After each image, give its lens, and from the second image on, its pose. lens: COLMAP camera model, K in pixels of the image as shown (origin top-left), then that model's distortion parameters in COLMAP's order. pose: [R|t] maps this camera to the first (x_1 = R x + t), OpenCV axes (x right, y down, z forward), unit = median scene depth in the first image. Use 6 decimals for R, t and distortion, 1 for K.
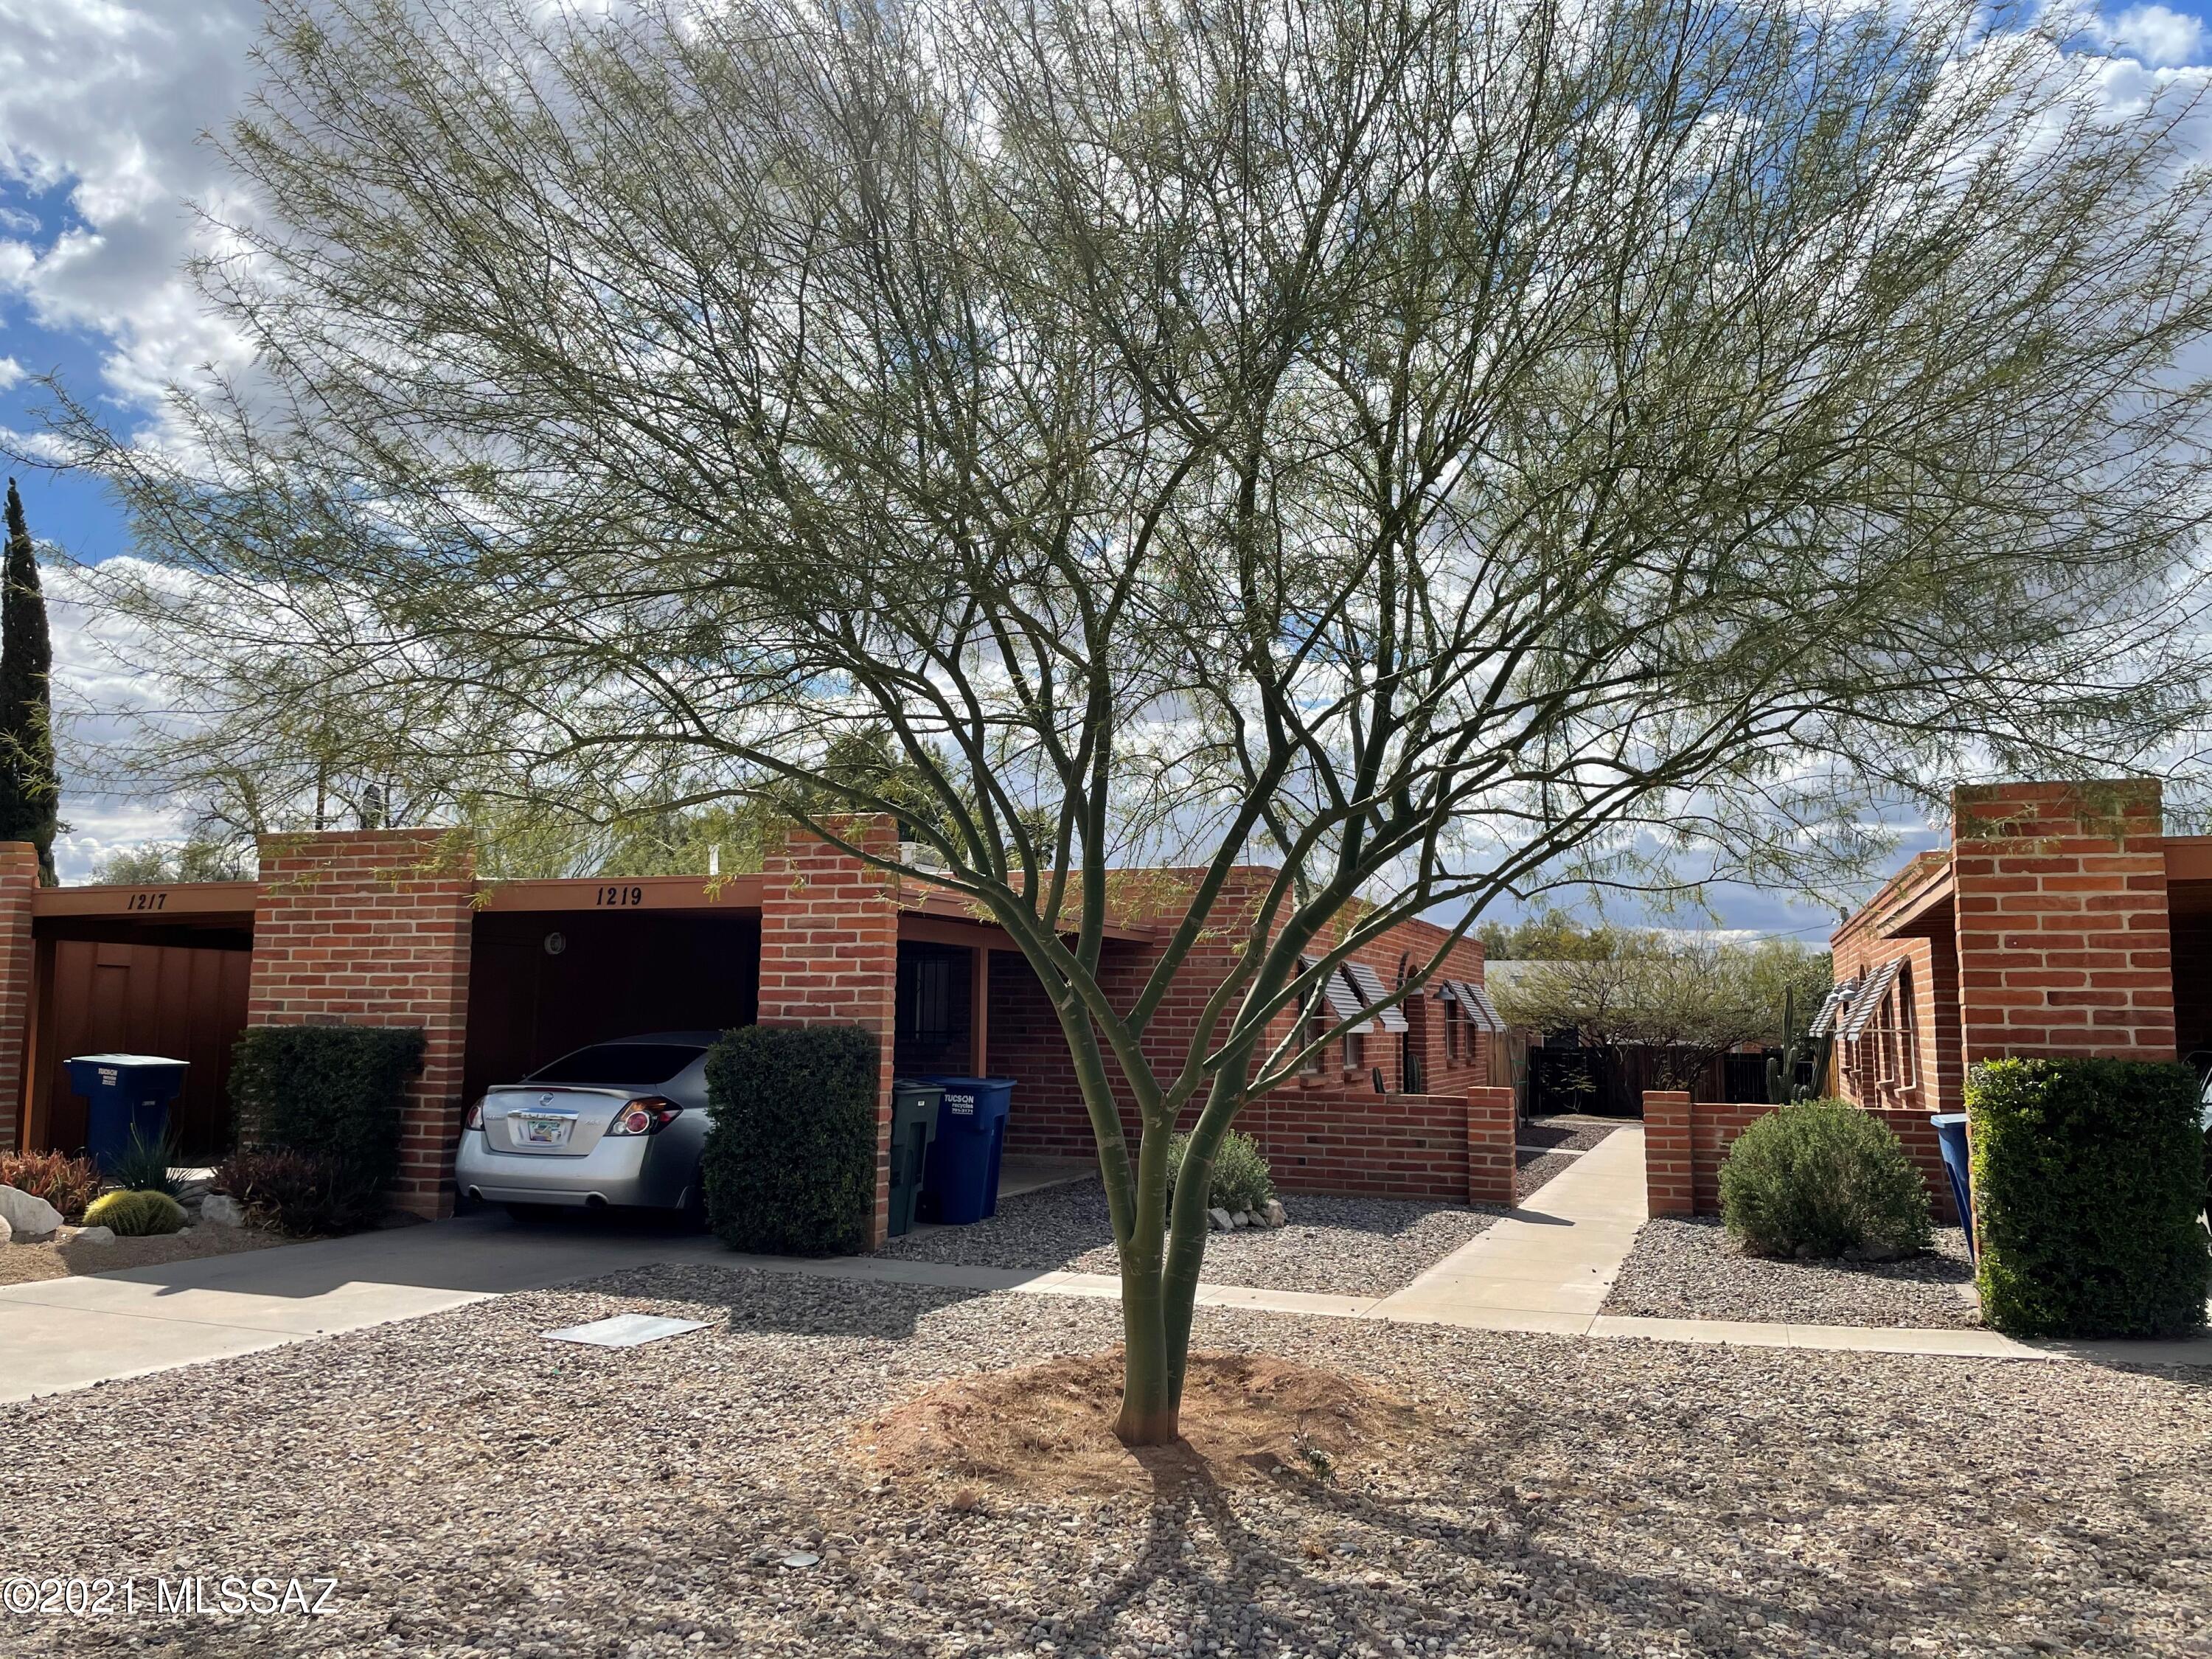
lens RADIAL K [[1658.1, 0, 1114.5], [0, 1658.1, 805.0], [0, 0, 1]] dist [0.092957, -0.125560]
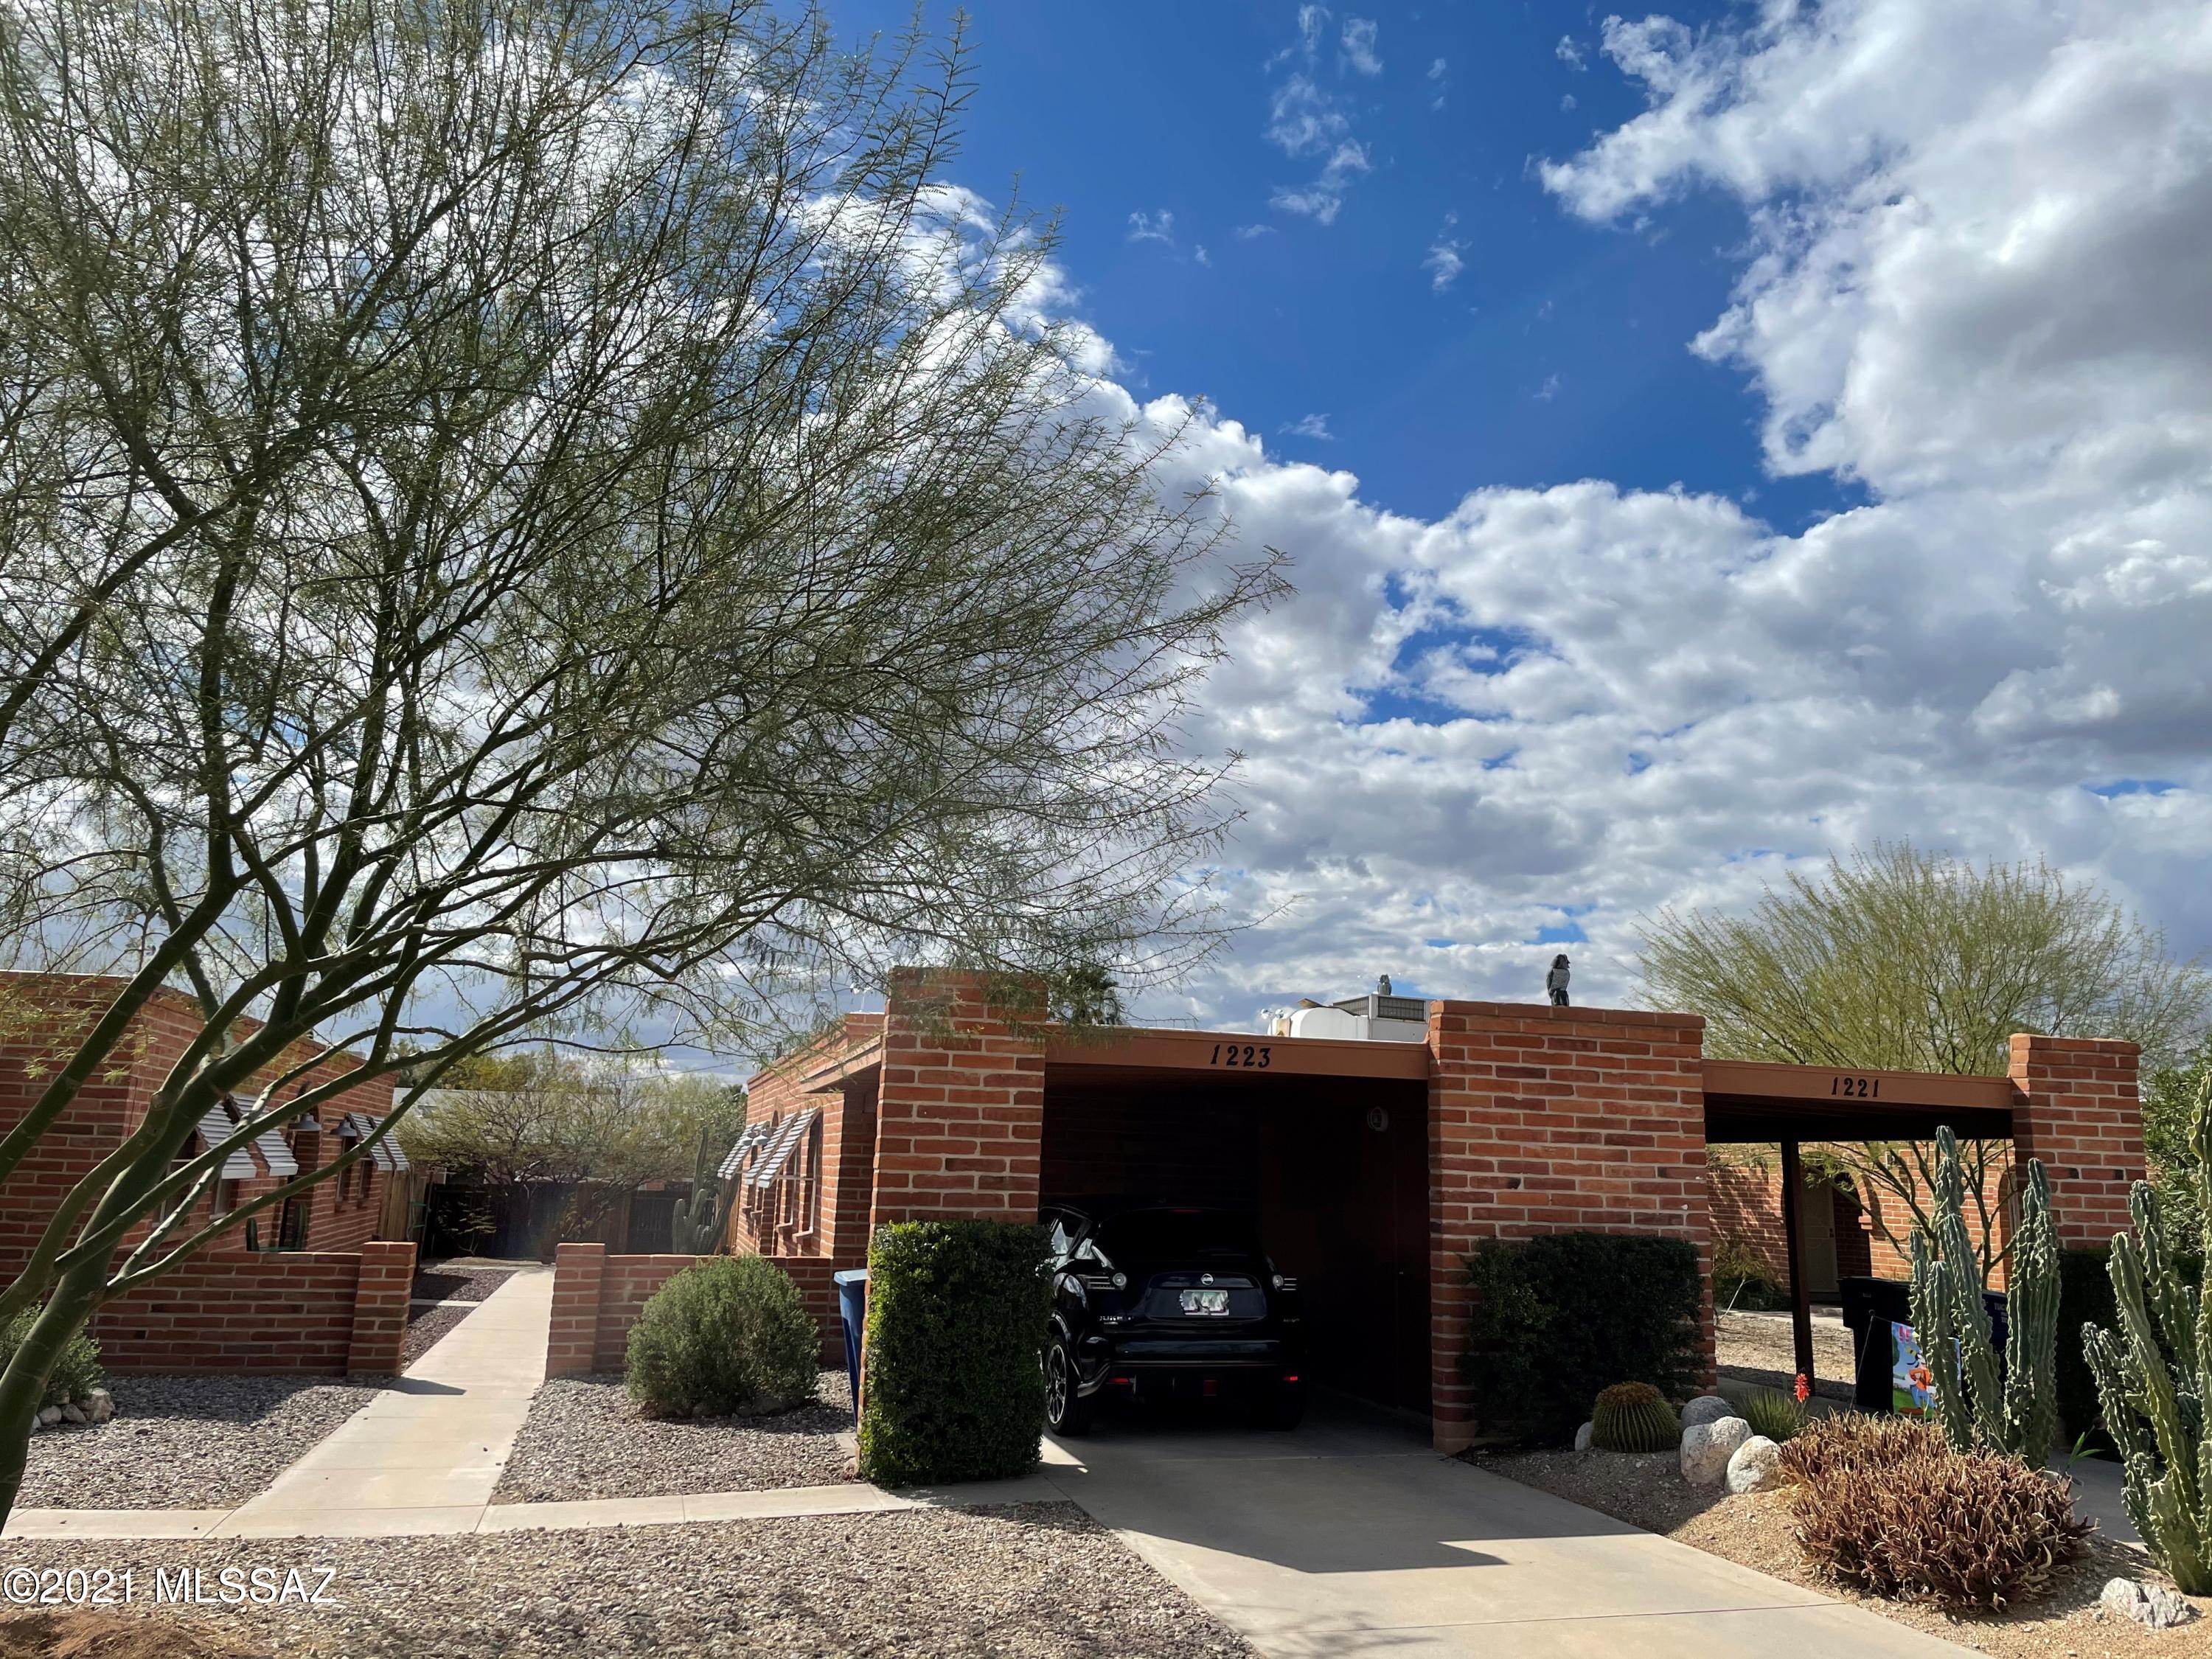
lens RADIAL K [[1658.1, 0, 1114.5], [0, 1658.1, 805.0], [0, 0, 1]] dist [0.092957, -0.125560]
pose [[0.811474, 0.138794, 0.567667, -0.012529], [-0.096581, 0.989881, -0.103963, -0.014105], [-0.576352, 0.029538, 0.816668, 0.022299]]
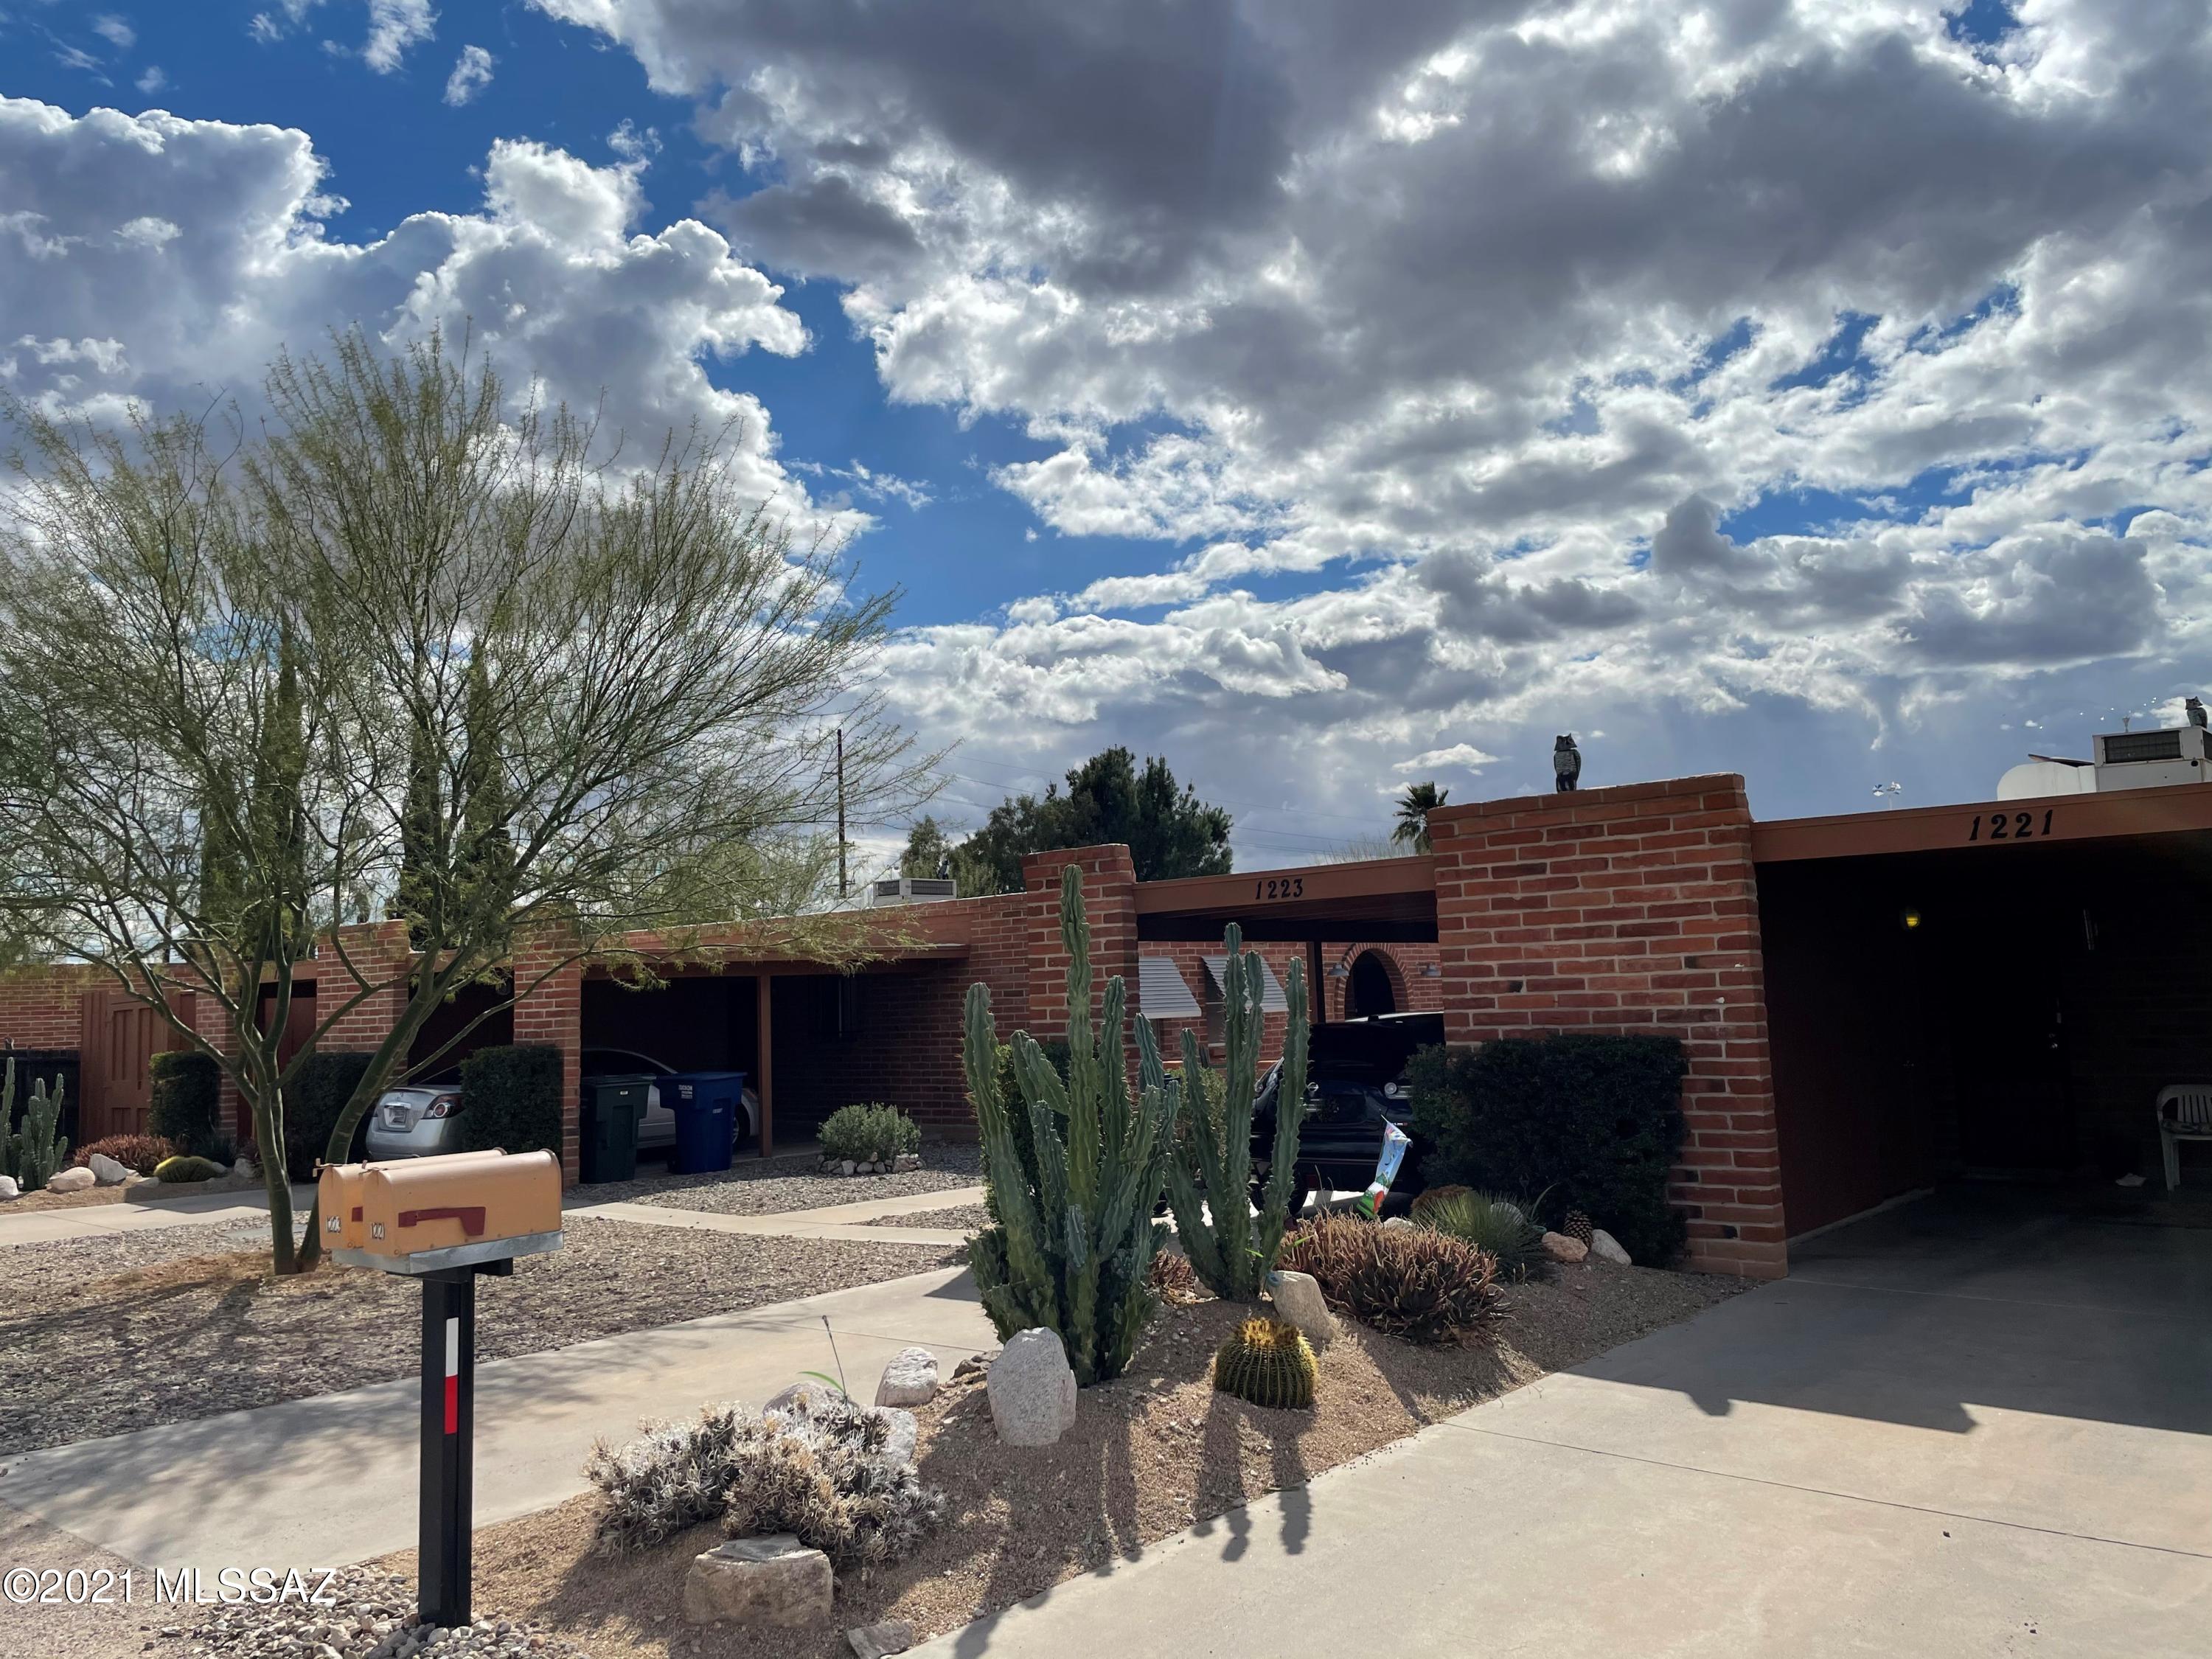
lens RADIAL K [[1658.1, 0, 1114.5], [0, 1658.1, 805.0], [0, 0, 1]] dist [0.092957, -0.125560]
pose [[0.934678, -0.083820, -0.345472, 0.905831], [0.090272, 0.995914, 0.002600, -0.043219], [0.343842, -0.033617, 0.938426, -0.258332]]
